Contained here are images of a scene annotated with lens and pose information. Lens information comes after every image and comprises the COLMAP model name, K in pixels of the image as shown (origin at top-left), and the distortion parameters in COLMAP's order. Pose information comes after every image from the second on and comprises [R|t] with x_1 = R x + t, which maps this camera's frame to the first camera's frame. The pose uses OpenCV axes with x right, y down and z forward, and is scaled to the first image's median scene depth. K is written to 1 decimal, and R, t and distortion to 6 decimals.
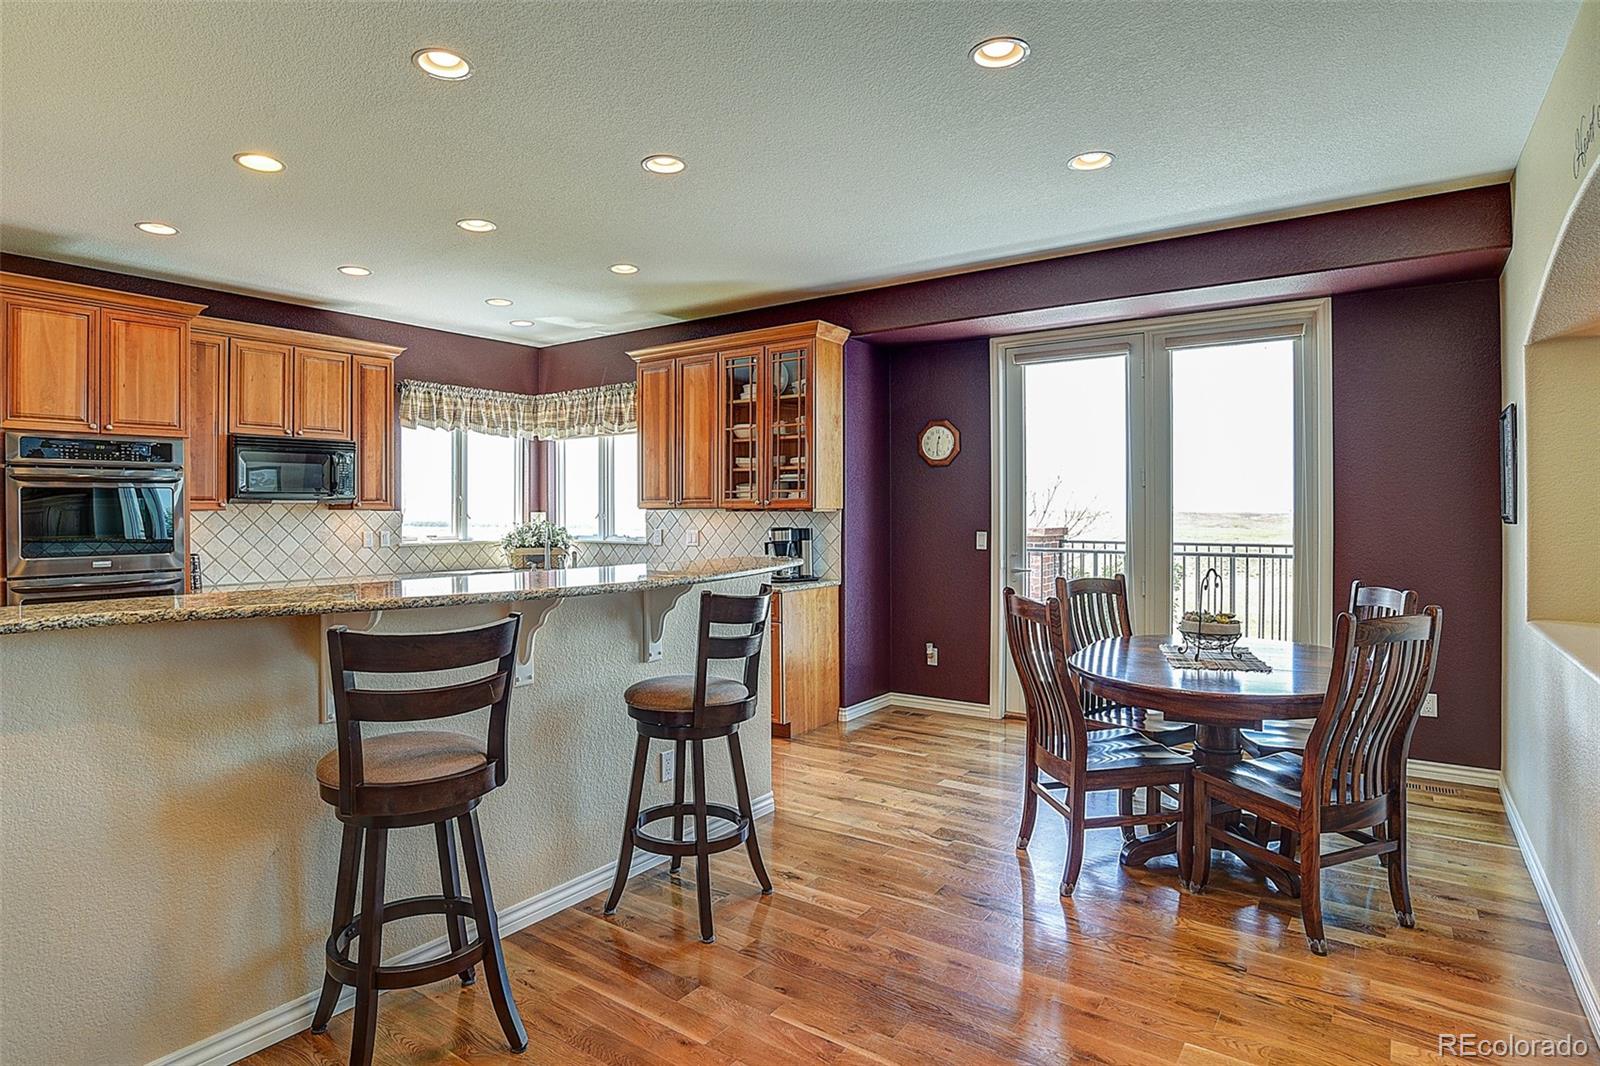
lens RADIAL K [[836.9, 0, 752.5], [0, 836.9, 511.4], [0, 0, 1]] dist [-0.048719, 0.001715]
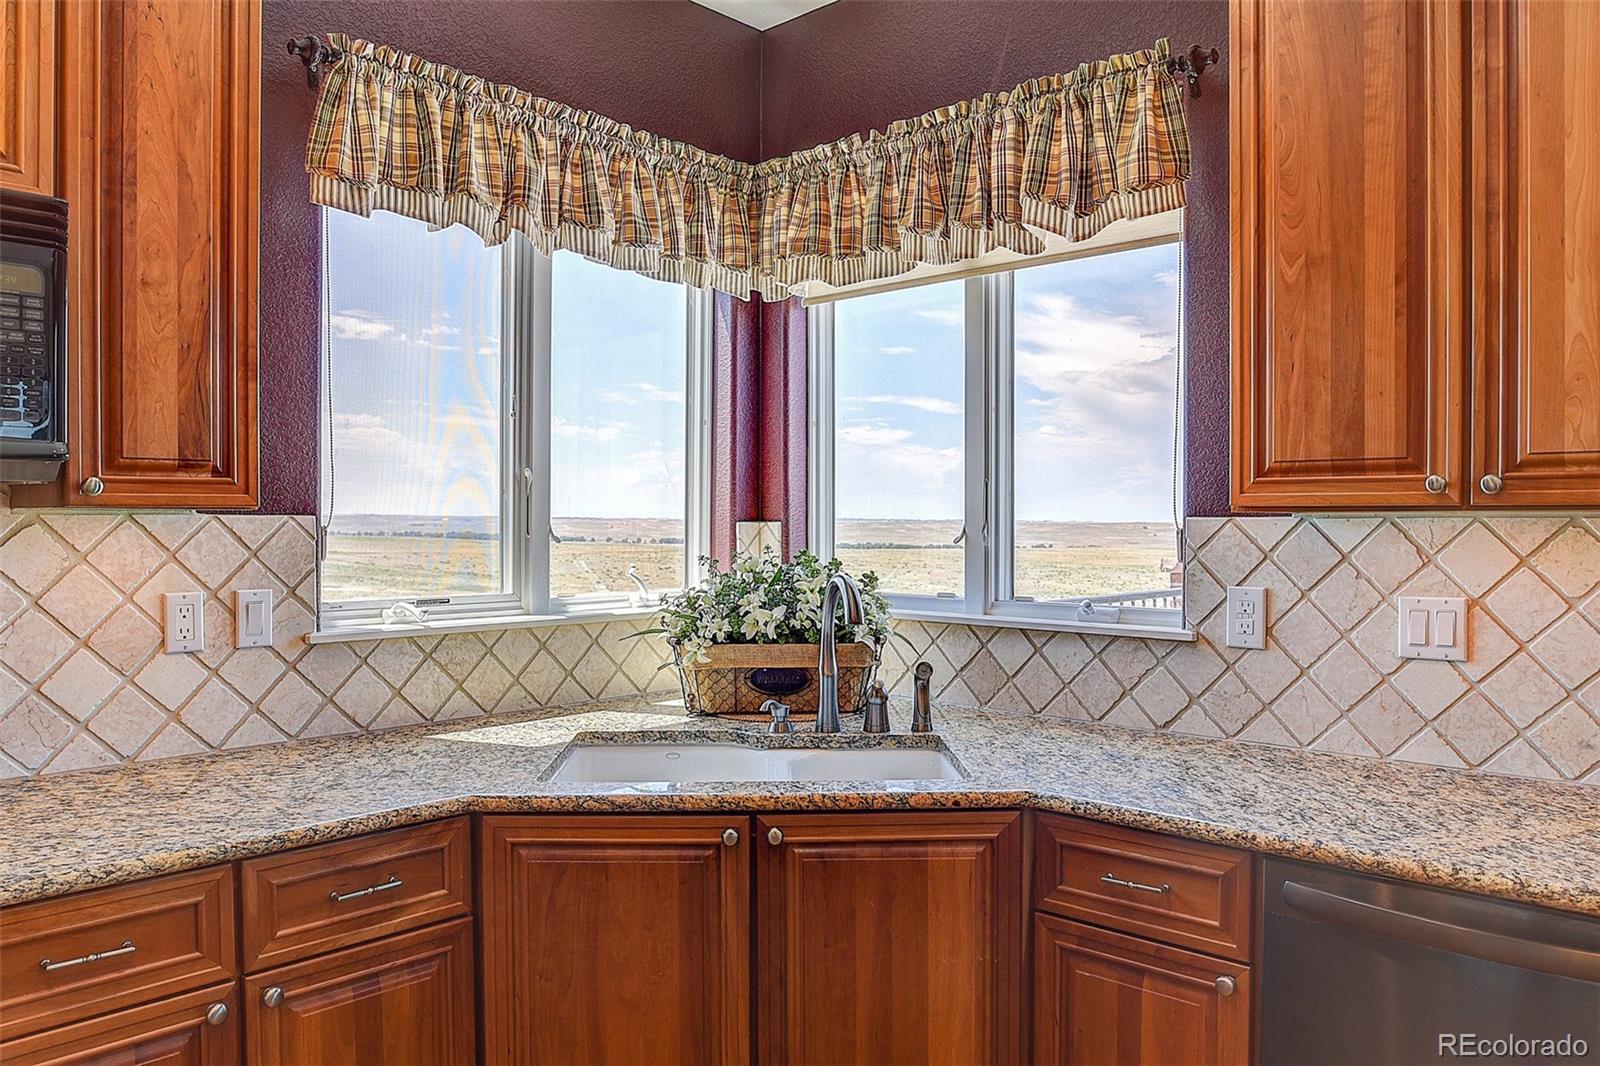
lens RADIAL K [[1144.5, 0, 805.2], [0, 1144.5, 529.5], [0, 0, 1]] dist [-0.029956, 0.002550]
pose [[0.995217, 0.004748, -0.097571, -0.213800], [-0.004358, 0.999982, 0.004204, 0.001619], [0.097590, -0.003759, 0.995220, 0.607220]]
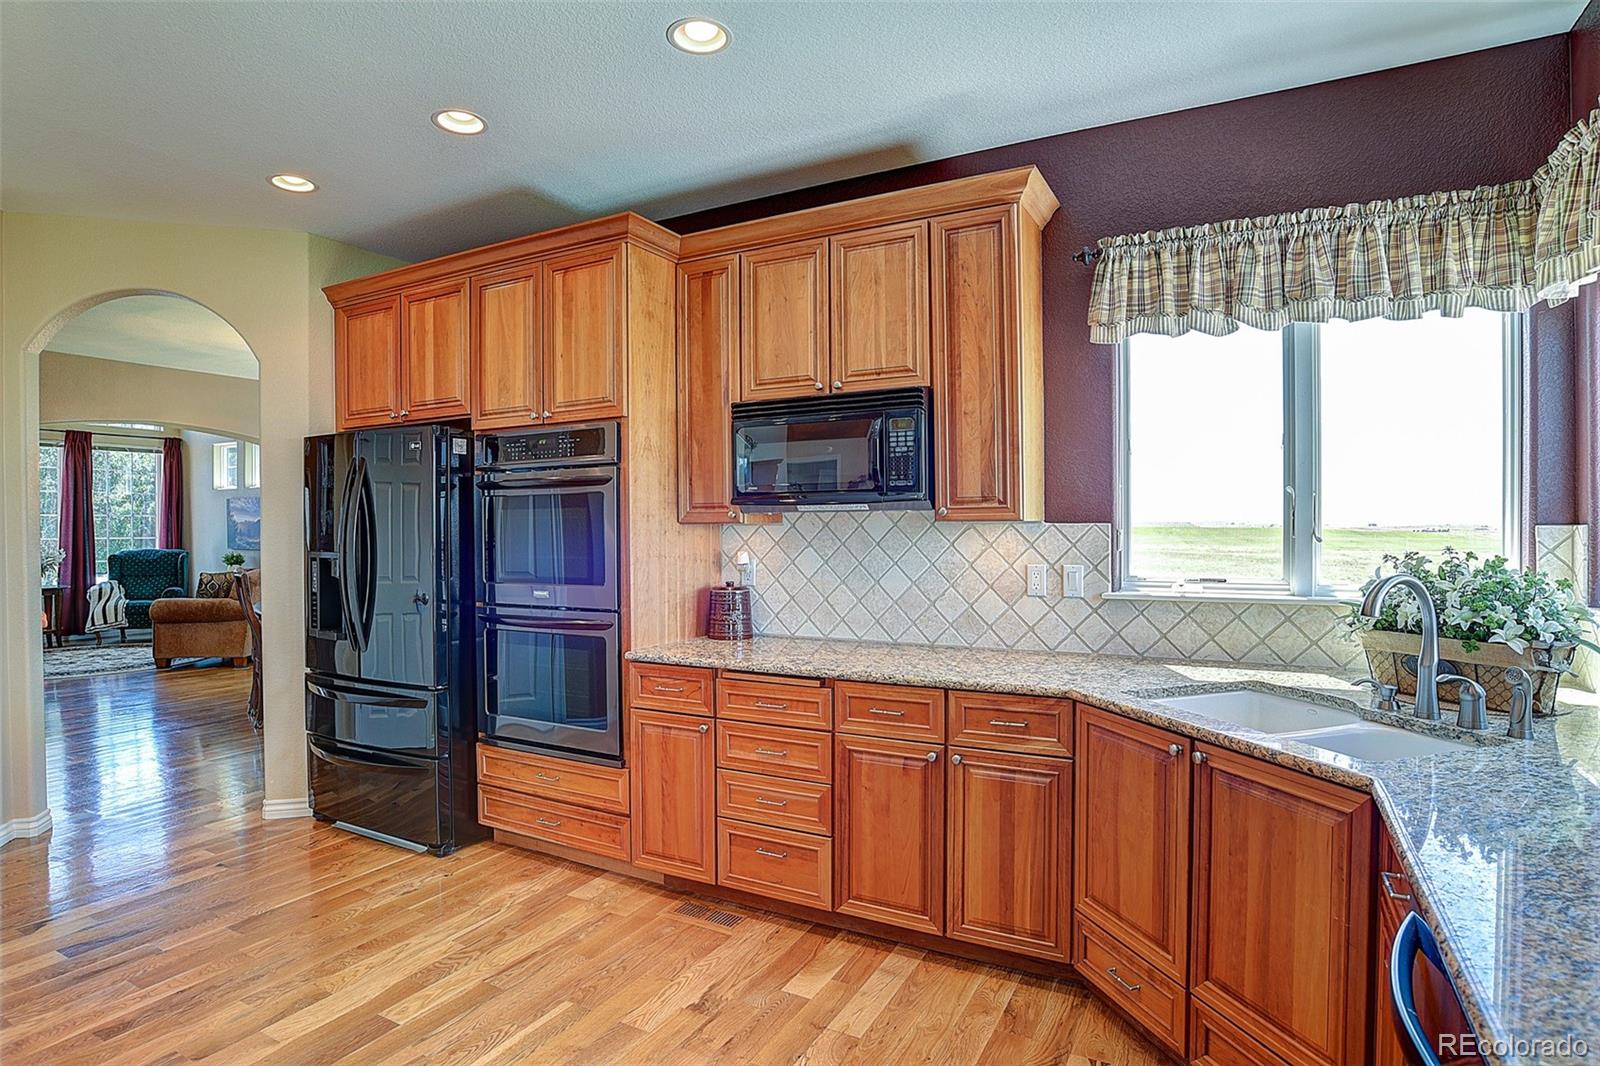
lens RADIAL K [[836.9, 0, 806.7], [0, 836.9, 530.6], [0, 0, 1]] dist [-0.048719, 0.001715]
pose [[0.170710, 0.005538, -0.985306, 0.009173], [0.001736, 0.999981, 0.005921, 0.000413], [0.985320, -0.002721, 0.170697, 0.715213]]
